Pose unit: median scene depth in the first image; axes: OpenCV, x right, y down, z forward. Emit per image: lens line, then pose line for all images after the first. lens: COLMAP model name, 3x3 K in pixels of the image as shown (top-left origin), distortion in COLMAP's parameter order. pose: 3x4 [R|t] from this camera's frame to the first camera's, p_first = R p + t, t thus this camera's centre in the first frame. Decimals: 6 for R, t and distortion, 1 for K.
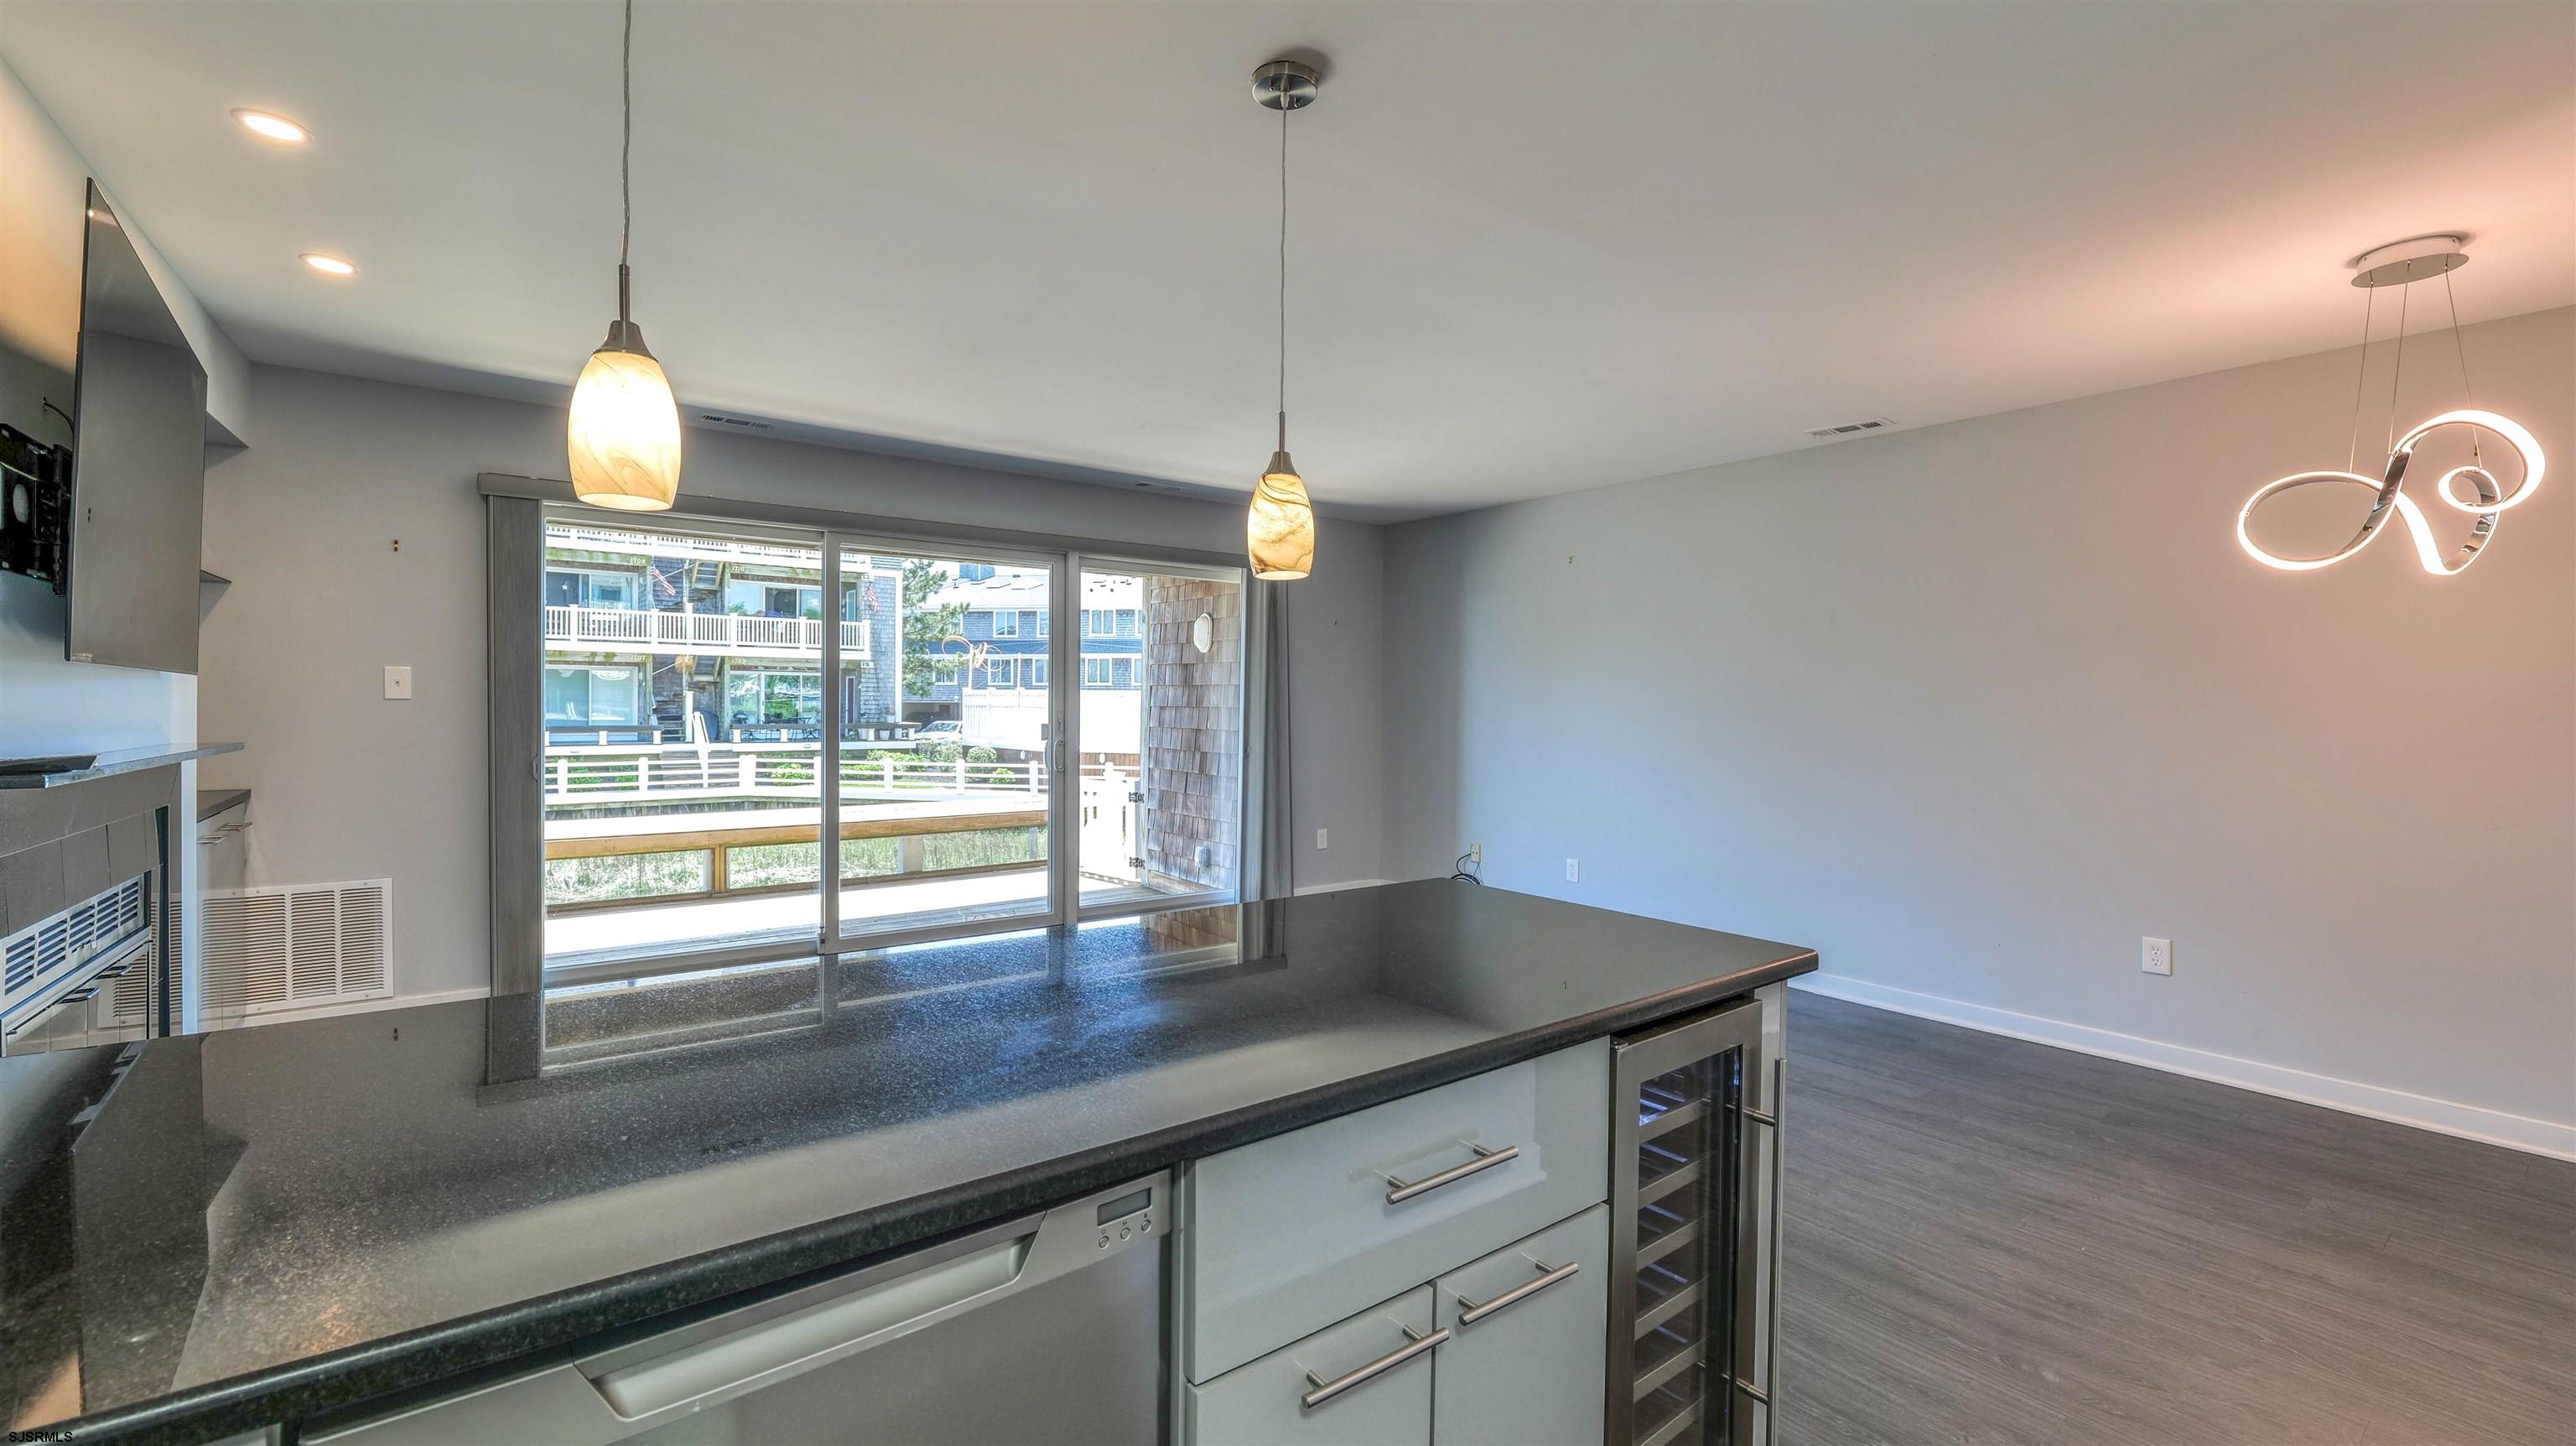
lens RADIAL K [[1047.3, 0, 1277.0], [0, 1047.3, 712.2], [0, 0, 1]] dist [-0.012957, 0.001406]
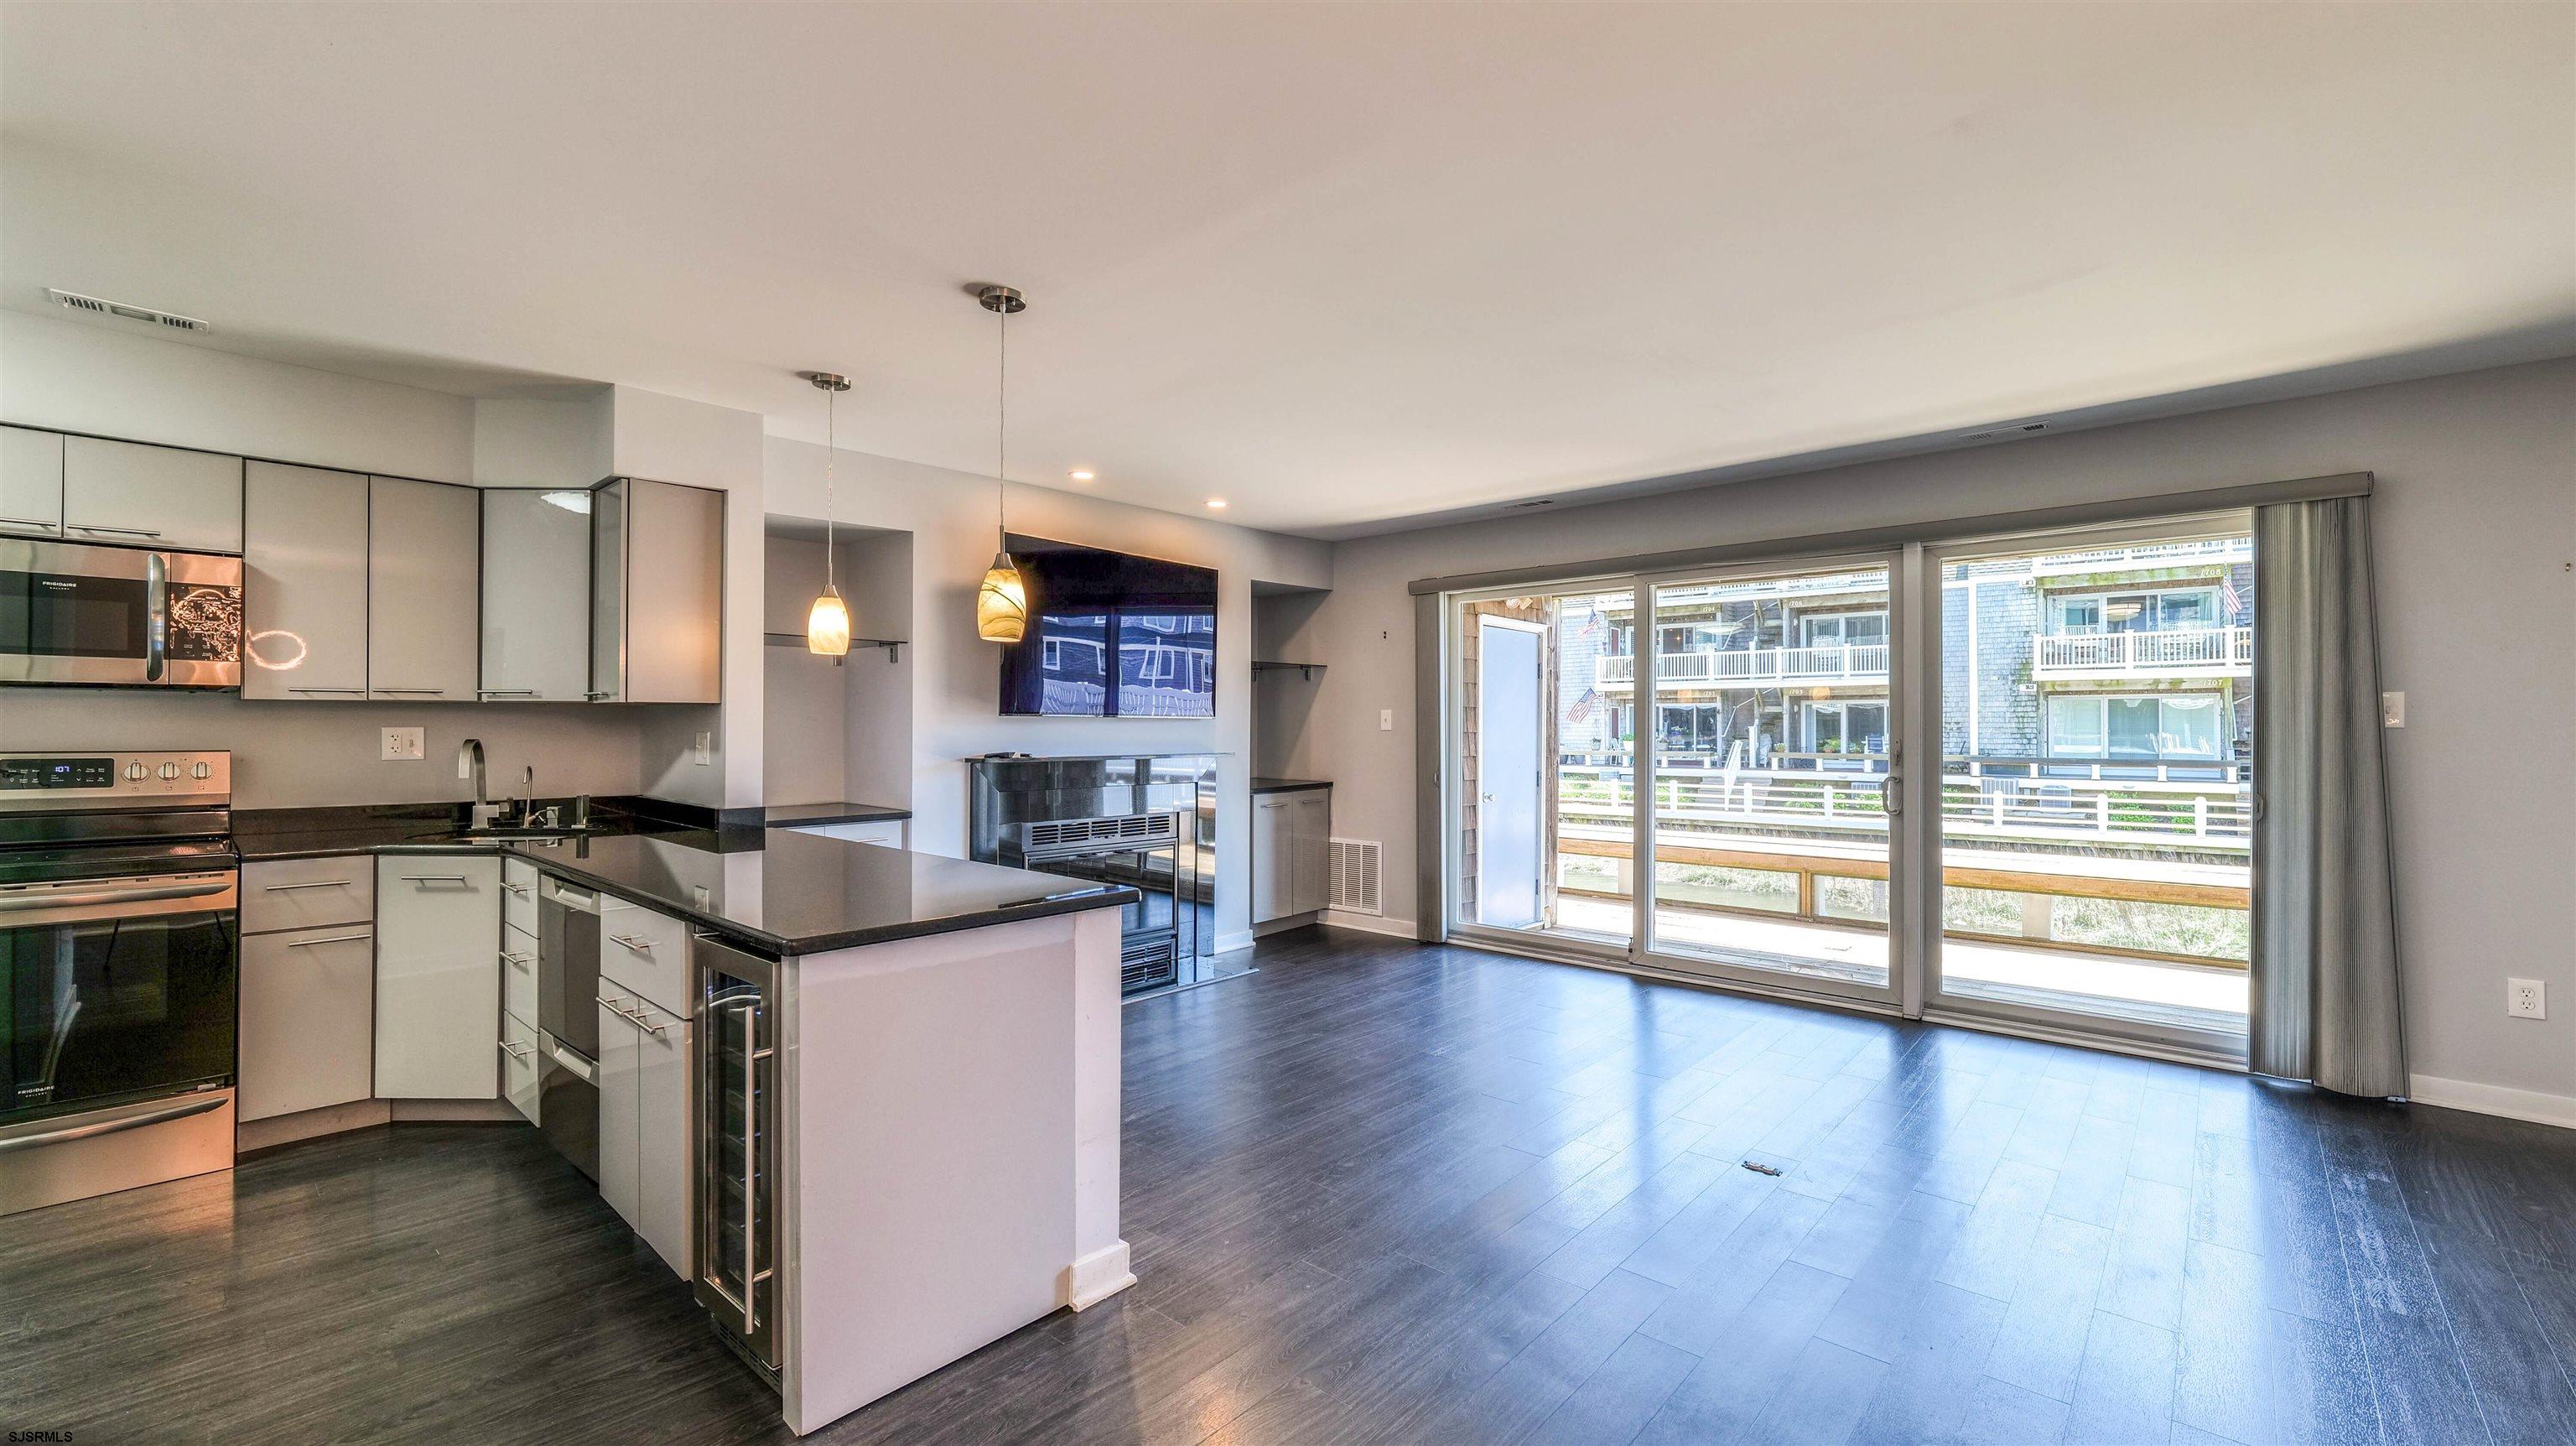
lens RADIAL K [[1047.3, 0, 1276.4], [0, 1047.3, 715.4], [0, 0, 1]] dist [-0.012957, 0.001406]
pose [[0.188965, -0.019485, -0.981790, 0.120810], [-0.008092, 0.999738, -0.021399, 0.000055], [0.981950, 0.011988, 0.188758, 0.090601]]
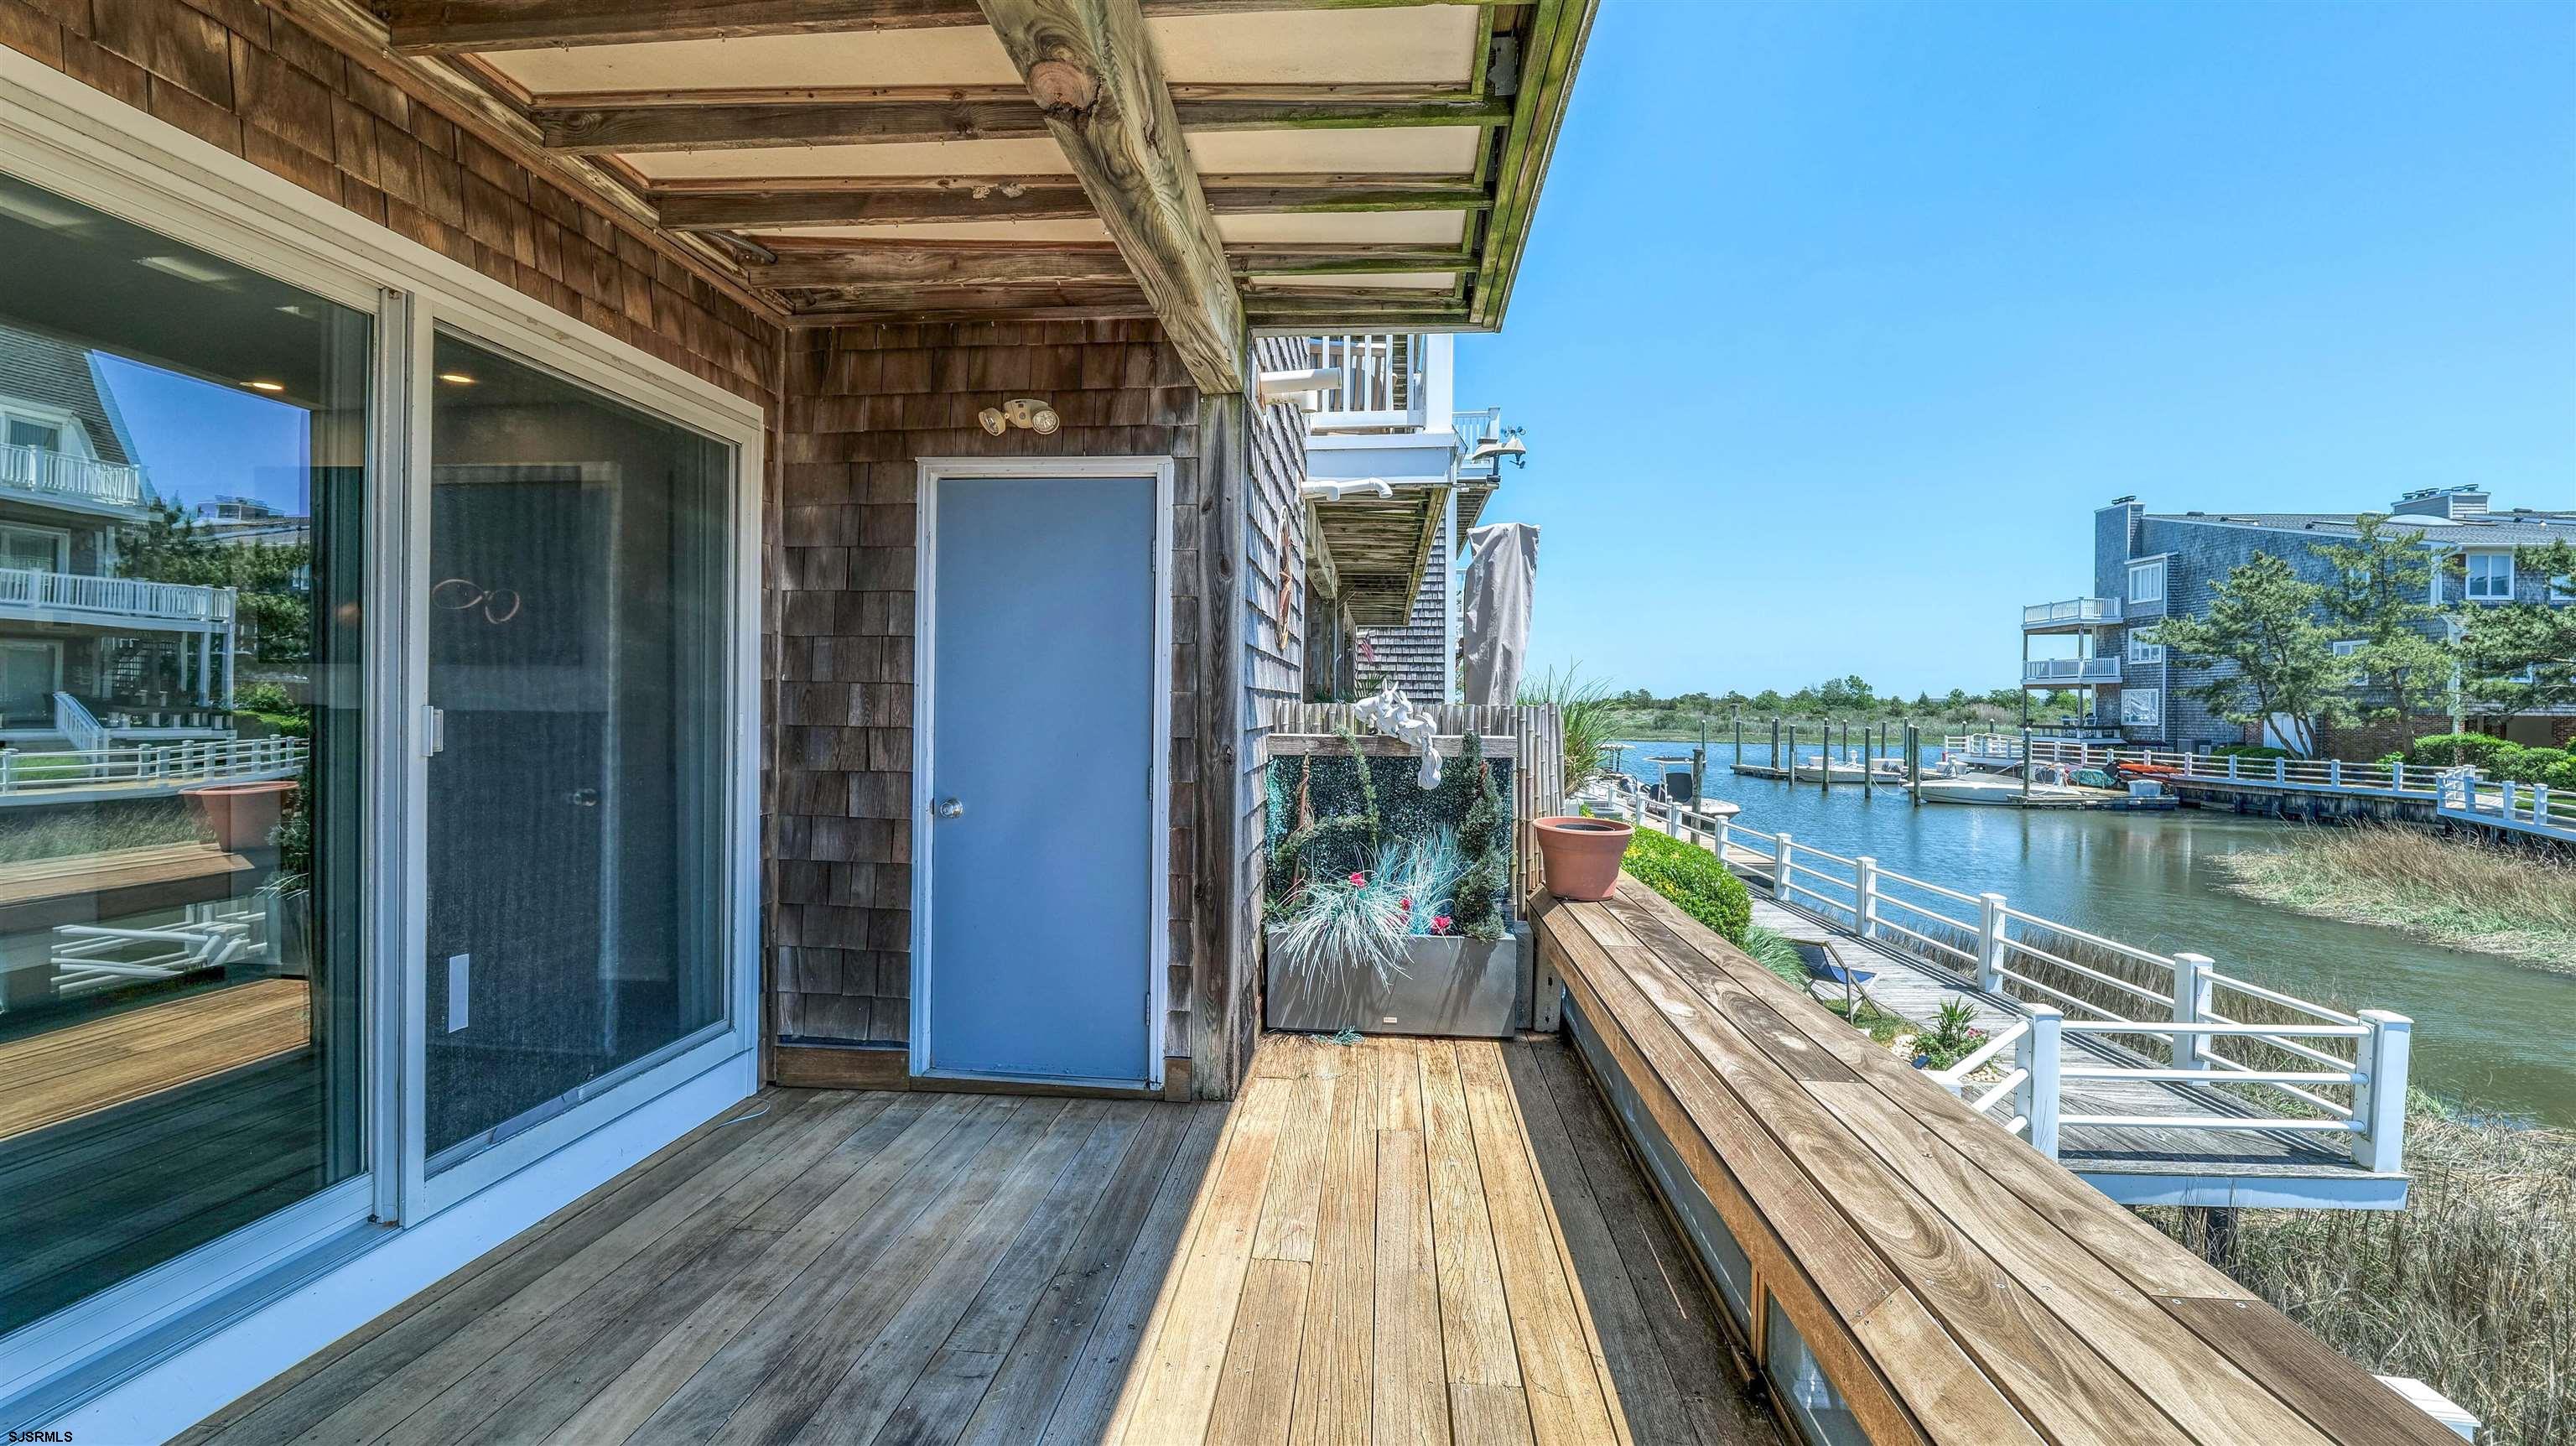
lens RADIAL K [[1047.3, 0, 1277.2], [0, 1047.3, 718.6], [0, 0, 1]] dist [-0.012957, 0.001406]
pose [[-0.678128, -0.006615, -0.734914, -0.076689], [-0.020090, 0.999753, 0.009539, 0.000728], [0.734669, 0.021233, -0.678093, 0.343815]]
